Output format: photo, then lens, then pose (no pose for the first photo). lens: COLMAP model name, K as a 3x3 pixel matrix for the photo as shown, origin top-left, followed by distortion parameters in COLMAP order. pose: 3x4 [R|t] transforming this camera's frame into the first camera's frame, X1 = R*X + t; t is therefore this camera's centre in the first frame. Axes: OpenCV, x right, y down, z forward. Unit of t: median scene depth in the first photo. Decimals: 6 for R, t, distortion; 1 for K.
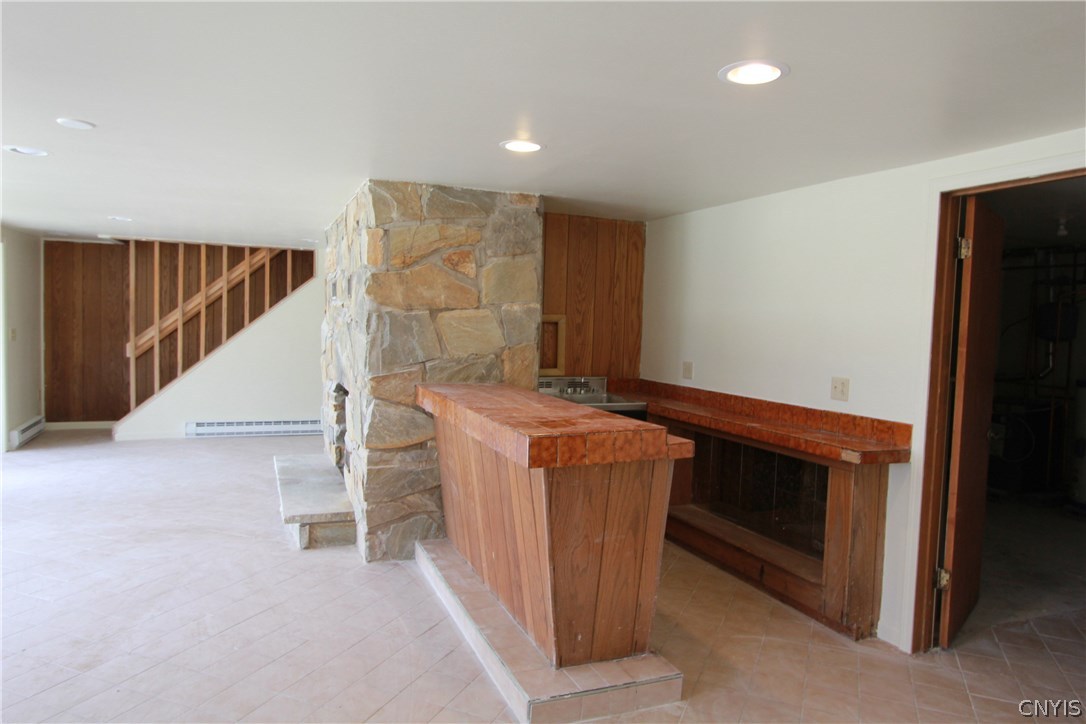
lens RADIAL K [[711.3, 0, 539.2], [0, 711.3, 361.3], [0, 0, 1]] dist [-0.012288, 0.002199]
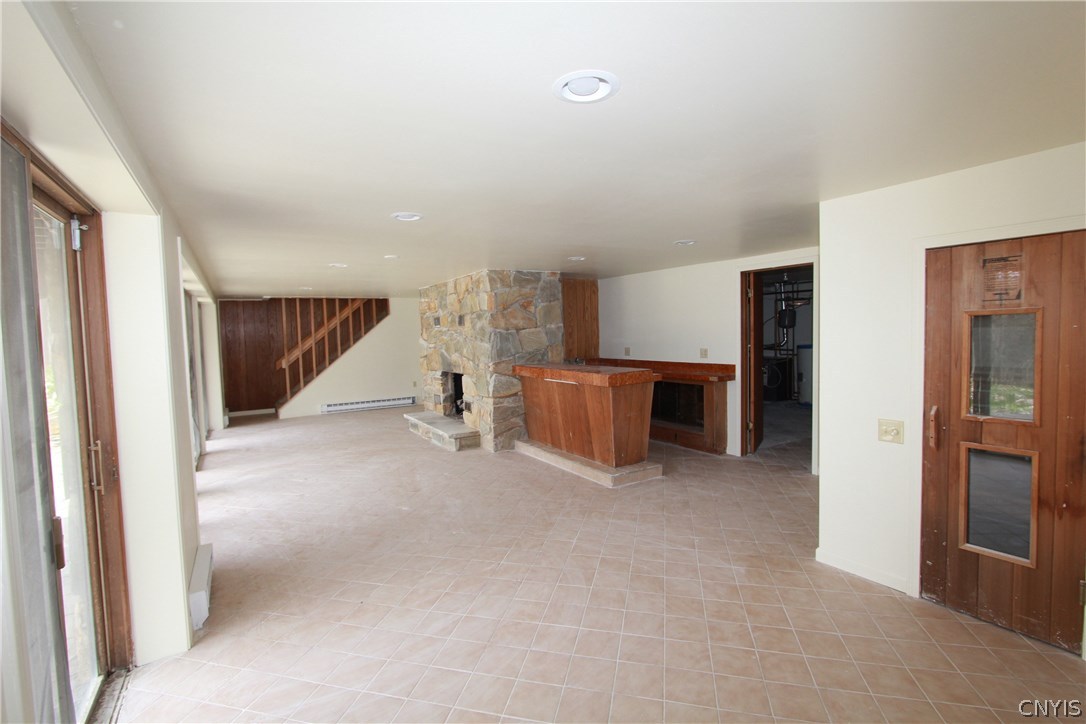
lens RADIAL K [[502.0, 0, 540.5], [0, 502.0, 360.5], [0, 0, 1]] dist [-0.014139, 0.002040]
pose [[0.983918, -0.066023, 0.165968, -0.323834], [0.065647, 0.997813, 0.007756, 0.011892], [-0.166117, 0.003264, 0.986101, -0.459331]]
